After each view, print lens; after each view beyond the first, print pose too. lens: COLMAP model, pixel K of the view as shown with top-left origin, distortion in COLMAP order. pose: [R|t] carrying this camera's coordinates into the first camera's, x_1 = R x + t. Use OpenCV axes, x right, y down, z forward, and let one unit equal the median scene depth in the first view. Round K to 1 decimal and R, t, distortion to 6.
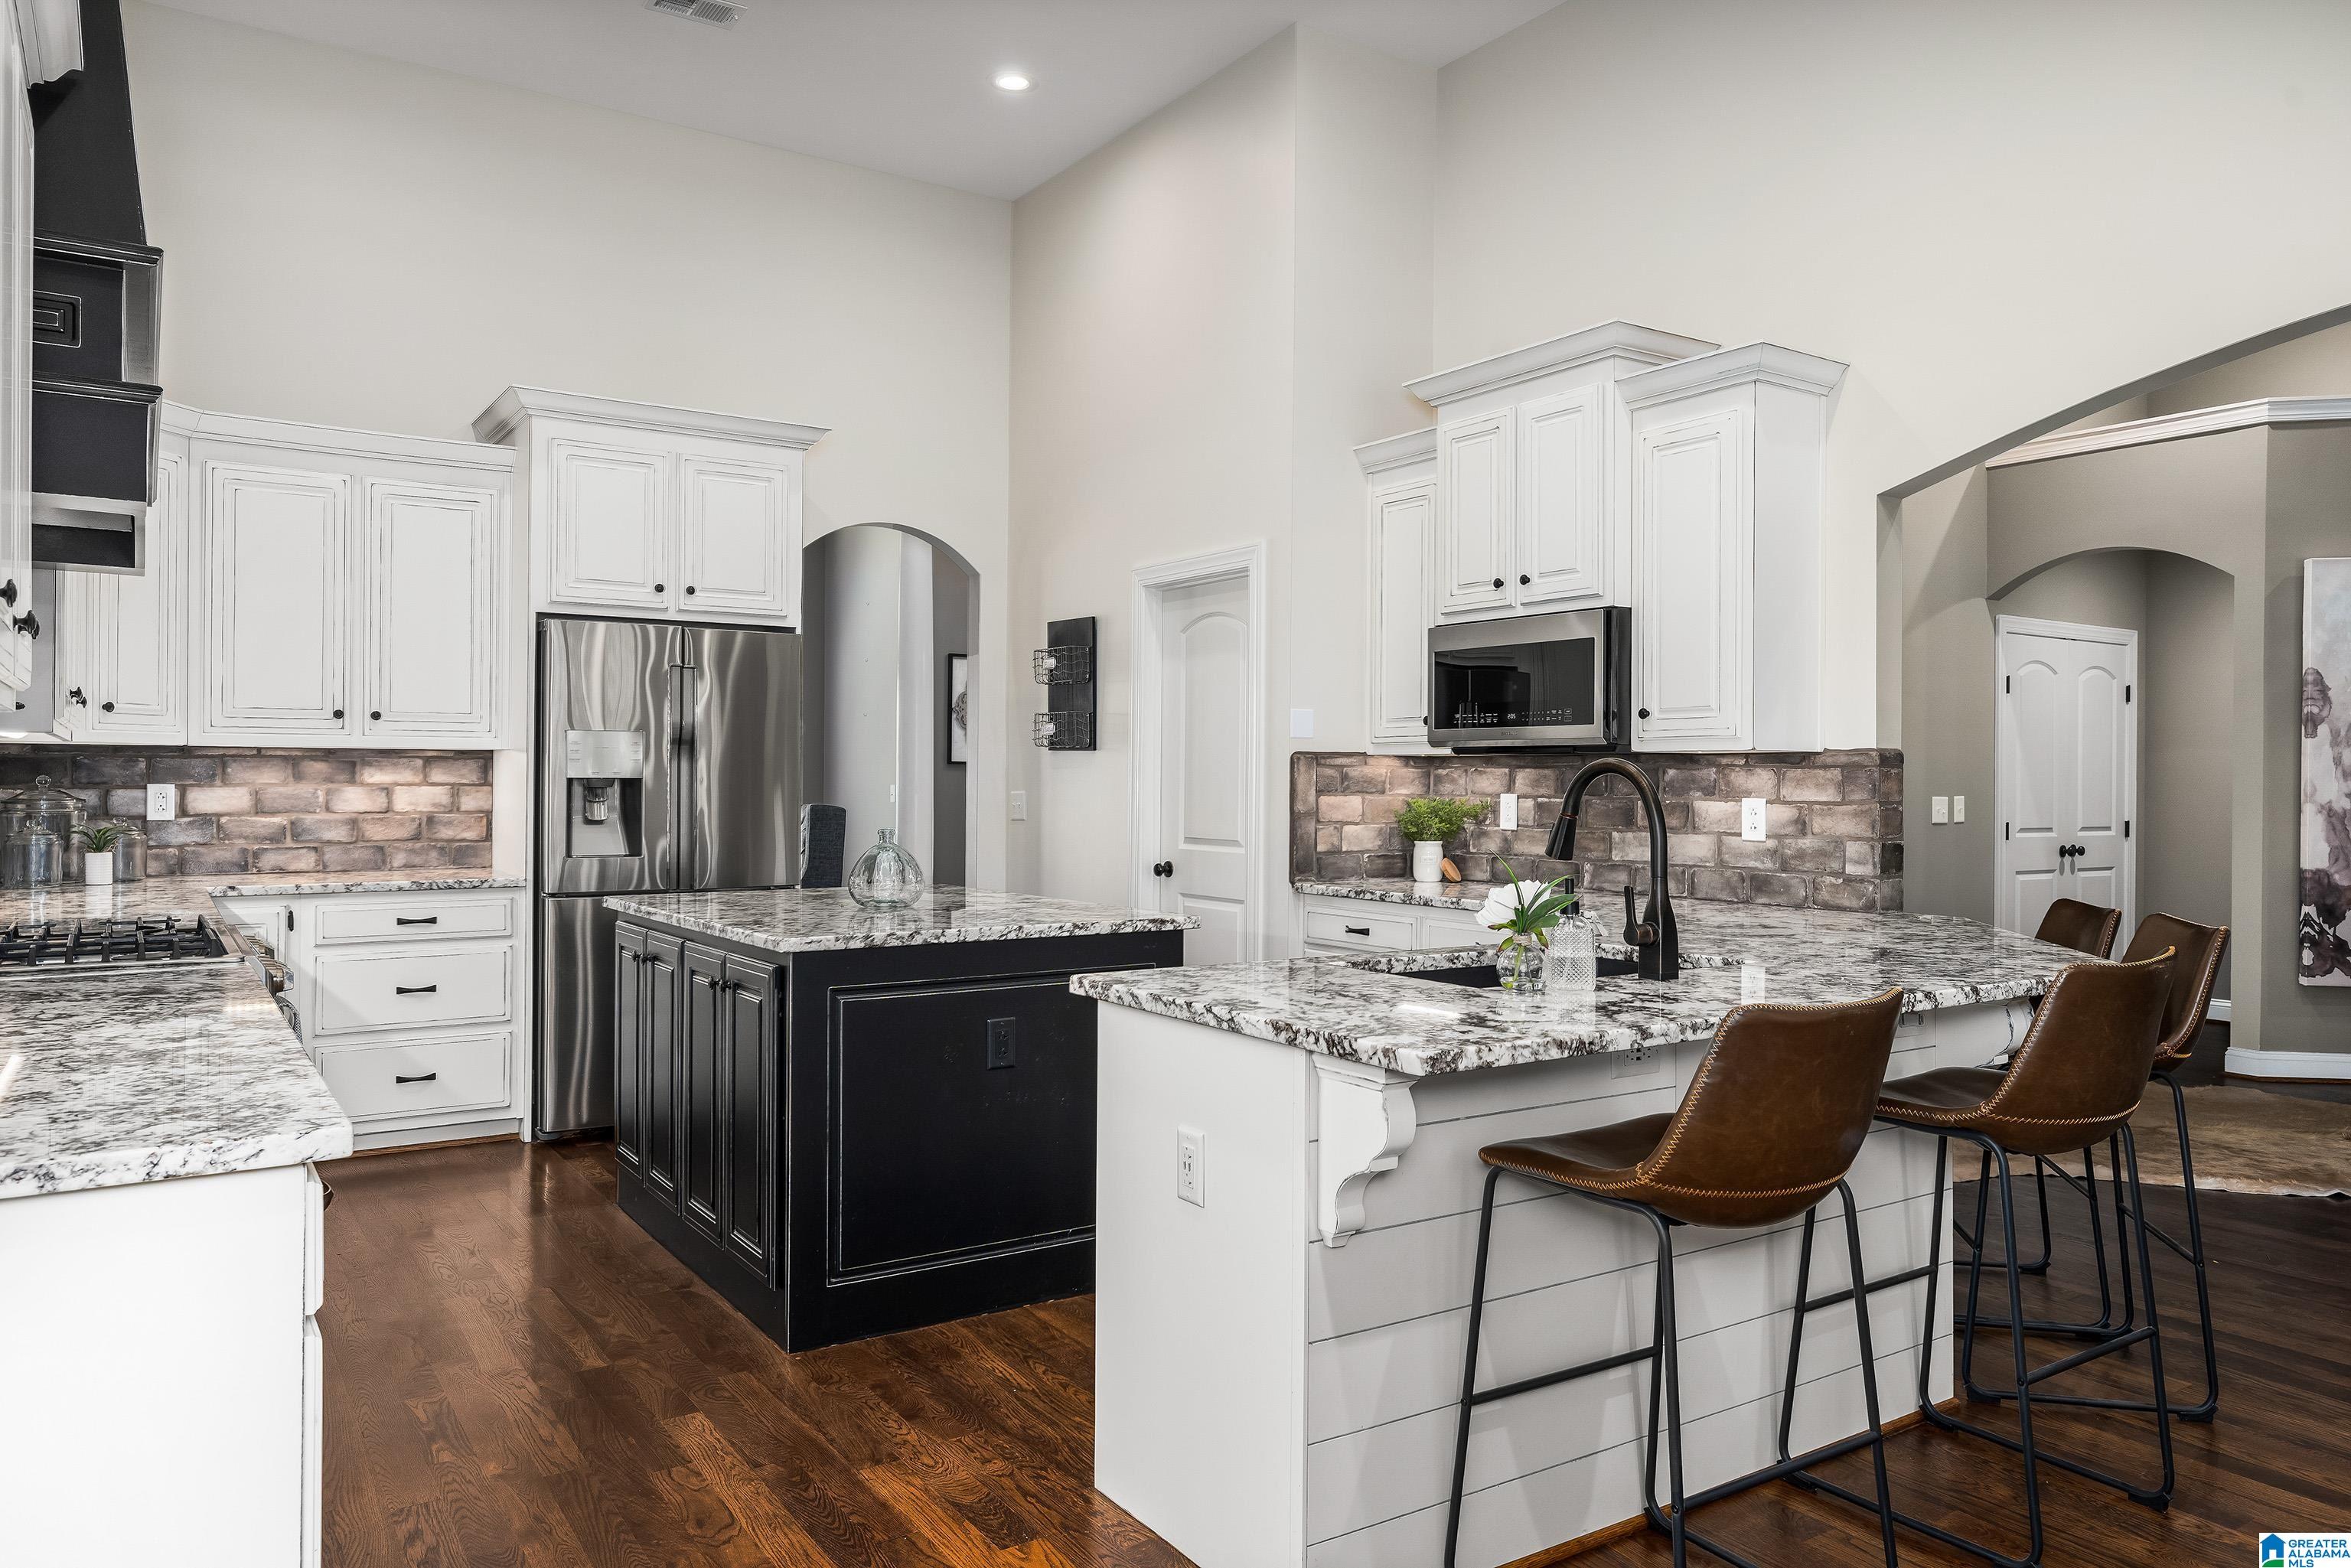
lens RADIAL K [[1570.5, 0, 1175.5], [0, 1570.5, 784.0], [0, 0, 1]] dist [-0.000816, -0.000068]
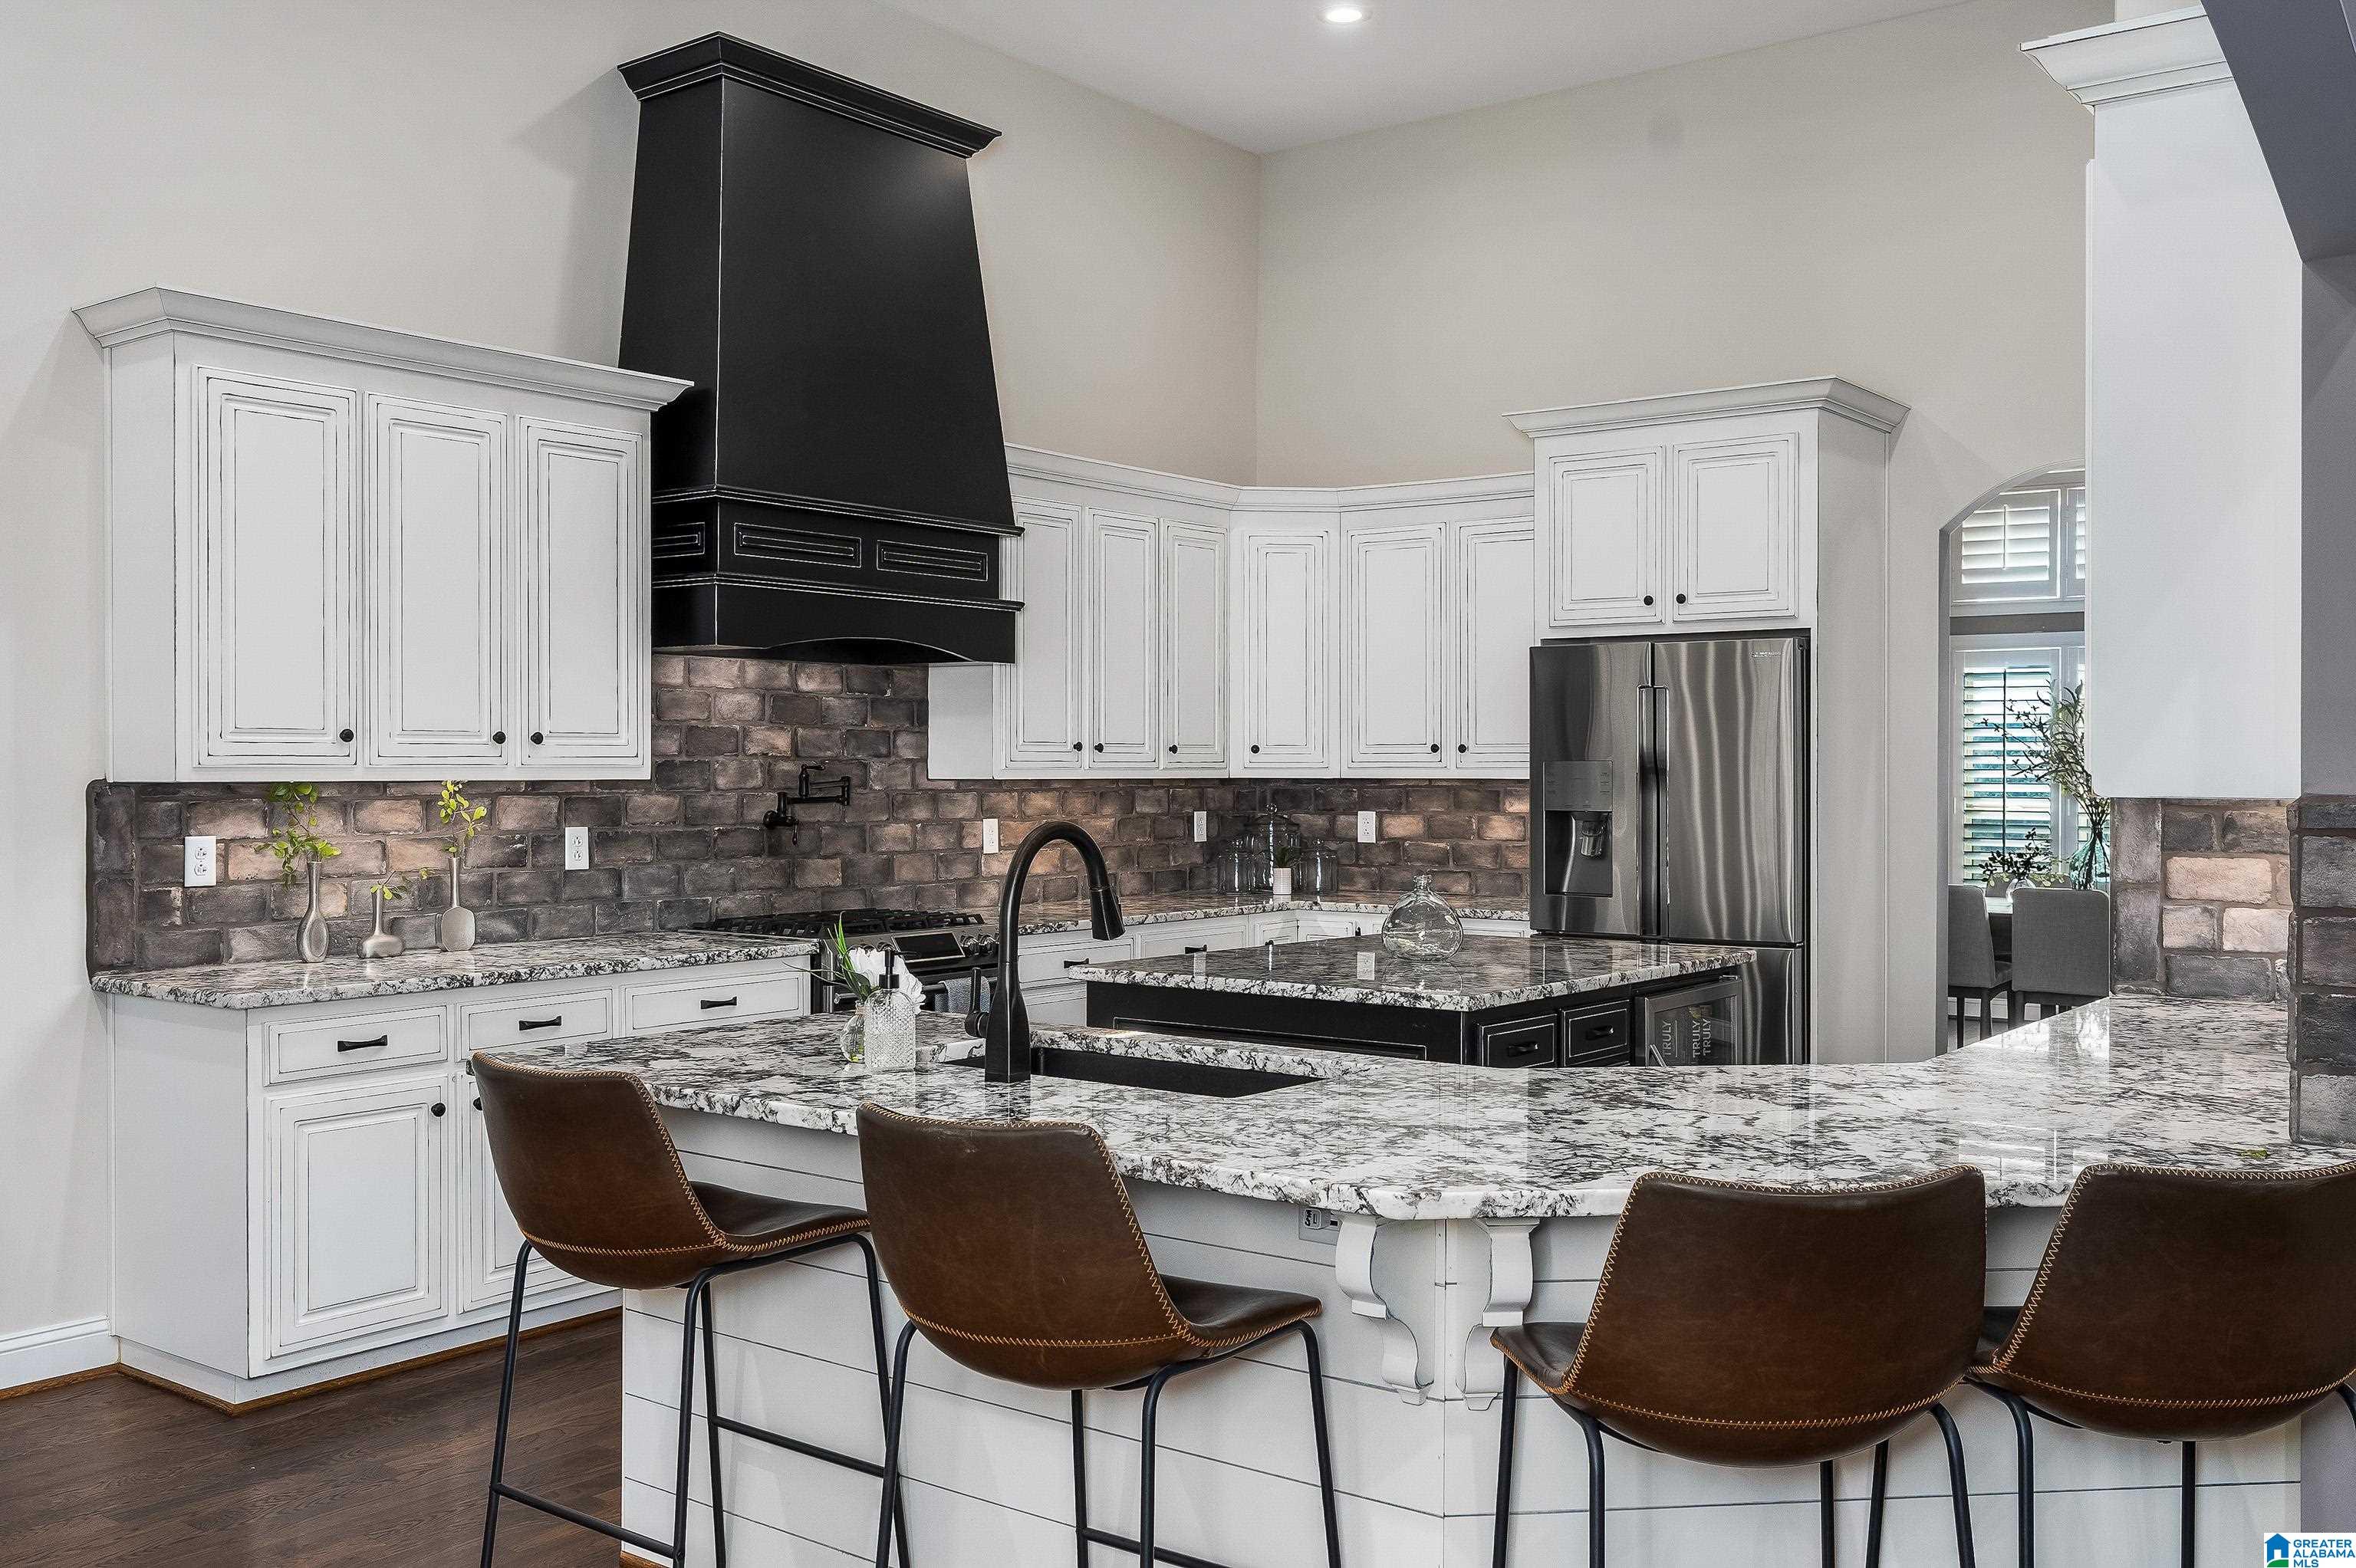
lens RADIAL K [[2076.6, 0, 1178.0], [0, 2076.6, 784.0], [0, 0, 1]] dist [0.037978, -0.000830]
pose [[0.322170, 0.001930, -0.946680, 0.739358], [-0.001526, 0.999998, 0.001519, -0.021537], [0.946681, 0.000955, 0.322172, 0.372821]]
